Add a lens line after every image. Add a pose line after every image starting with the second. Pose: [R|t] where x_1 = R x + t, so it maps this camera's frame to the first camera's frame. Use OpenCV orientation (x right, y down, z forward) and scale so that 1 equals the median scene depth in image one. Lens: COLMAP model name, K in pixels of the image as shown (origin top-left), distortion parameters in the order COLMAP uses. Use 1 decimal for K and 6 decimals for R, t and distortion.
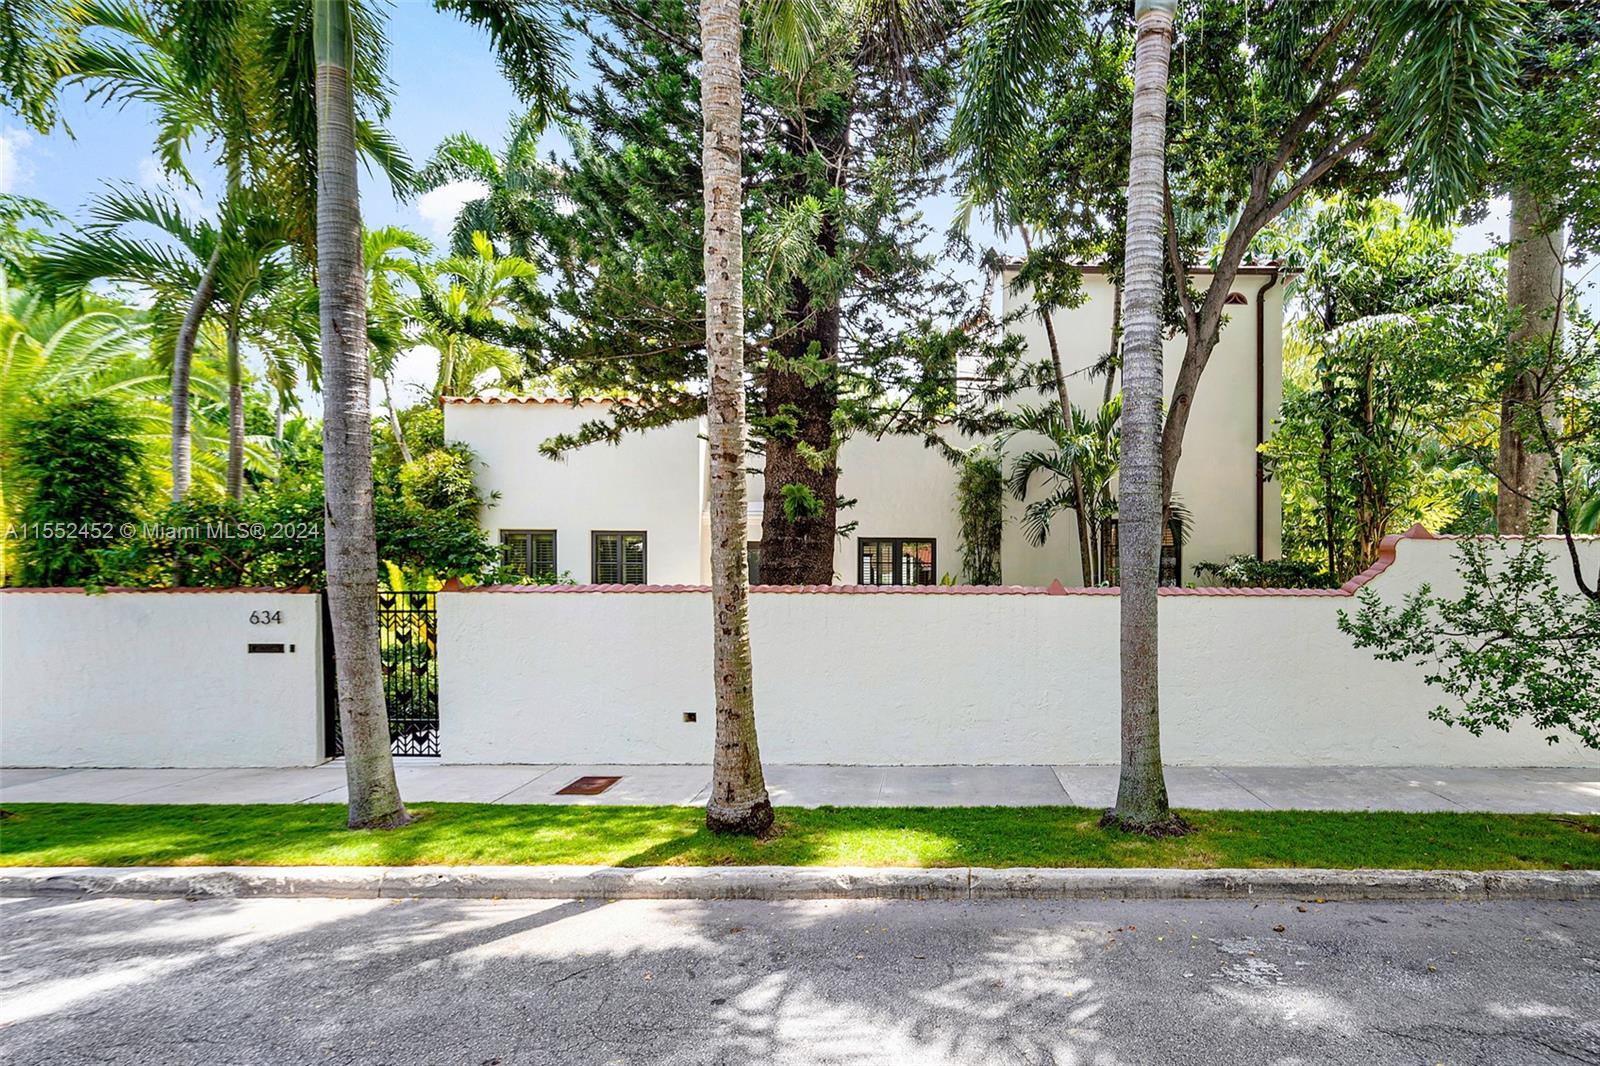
lens RADIAL K [[819.6, 0, 800.9], [0, 819.6, 553.1], [0, 0, 1]] dist [0.005633, 0.000089]
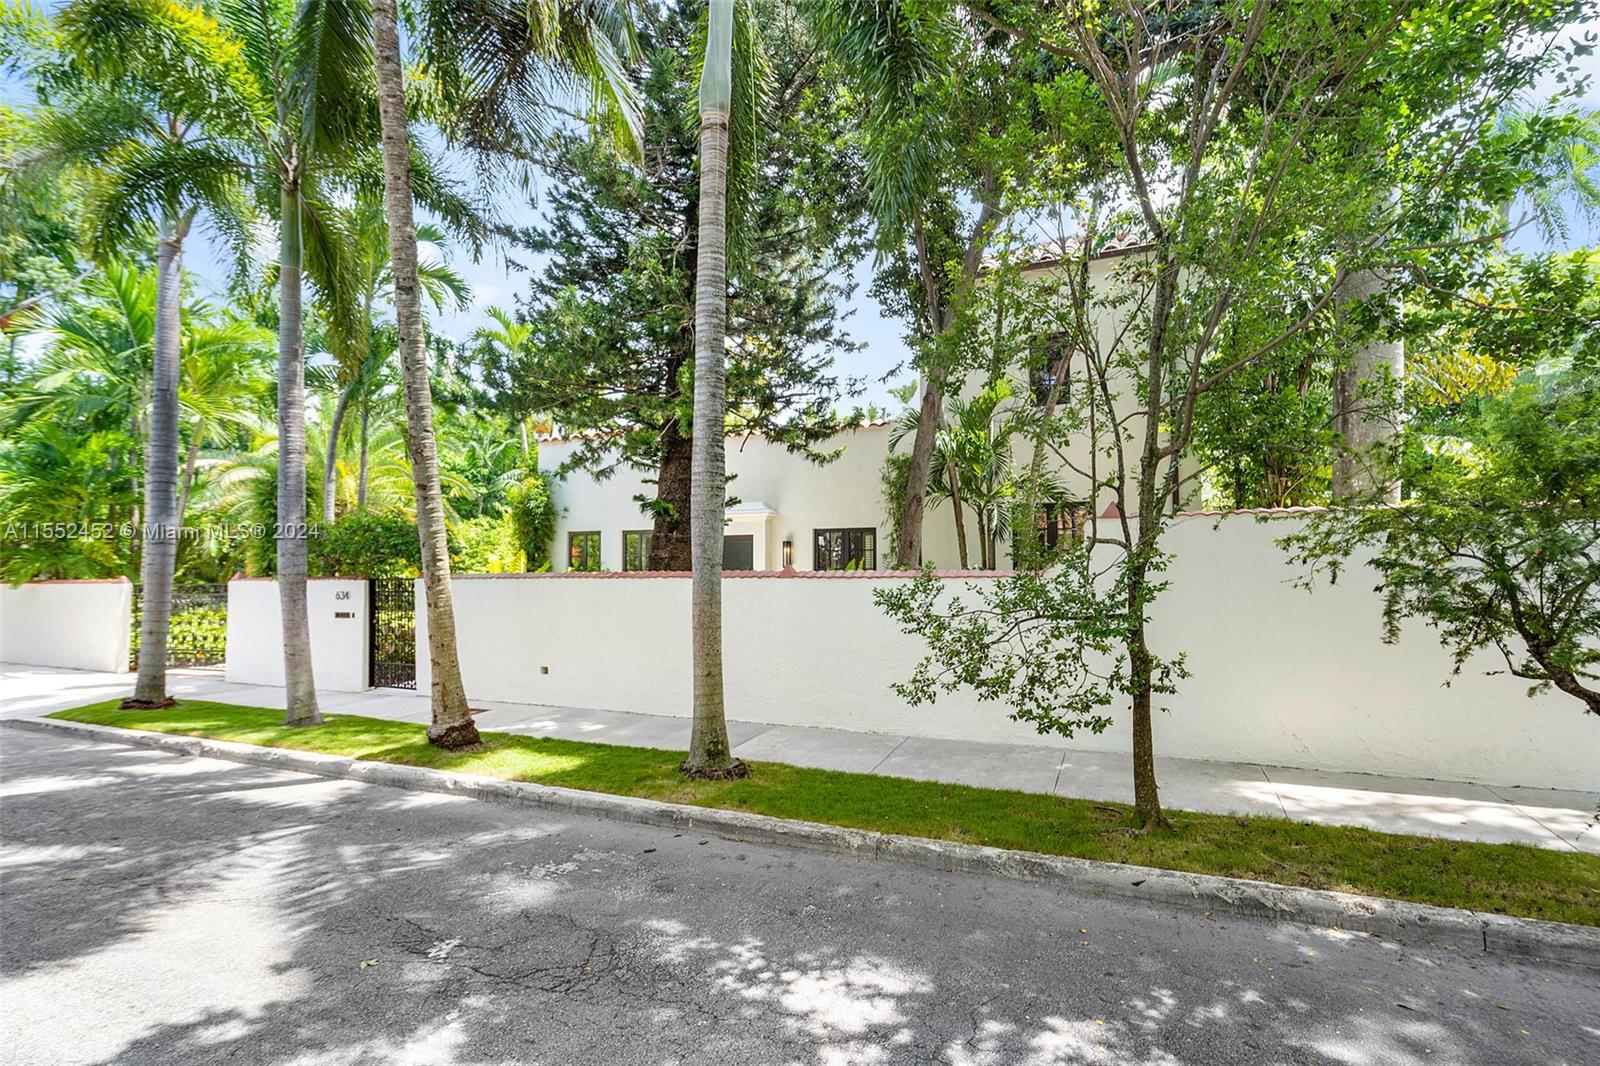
lens RADIAL K [[756.3, 0, 800.0], [0, 756.3, 533.0], [0, 0, 1]] dist [0.001291, 0.000041]
pose [[0.909294, -0.033995, -0.414763, 0.985241], [0.026737, 0.999371, -0.023293, 0.021488], [0.415294, 0.010090, 0.909631, 0.068375]]
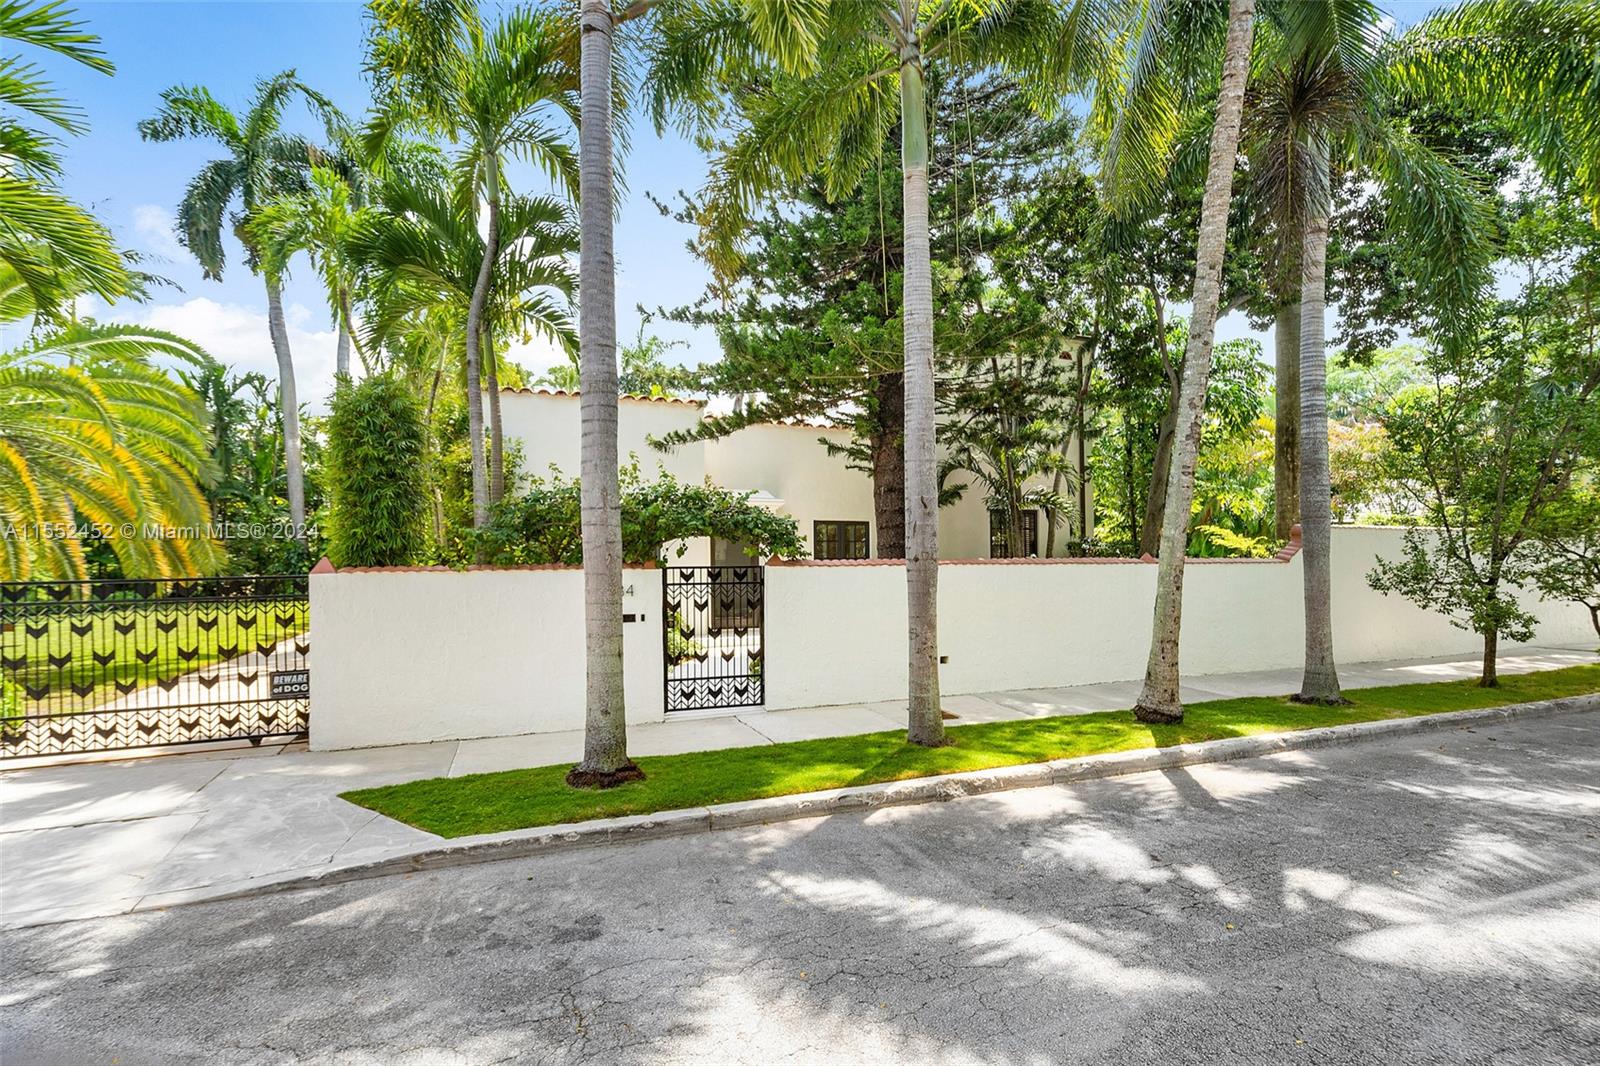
lens RADIAL K [[715.6, 0, 800.0], [0, 715.6, 533.0], [0, 0, 1]] dist [0.000574, 0.000070]
pose [[0.943198, -0.000465, 0.332232, -0.820951], [0.000886, 0.999999, -0.001117, 0.002047], [-0.332231, 0.001348, 0.943197, 0.011091]]
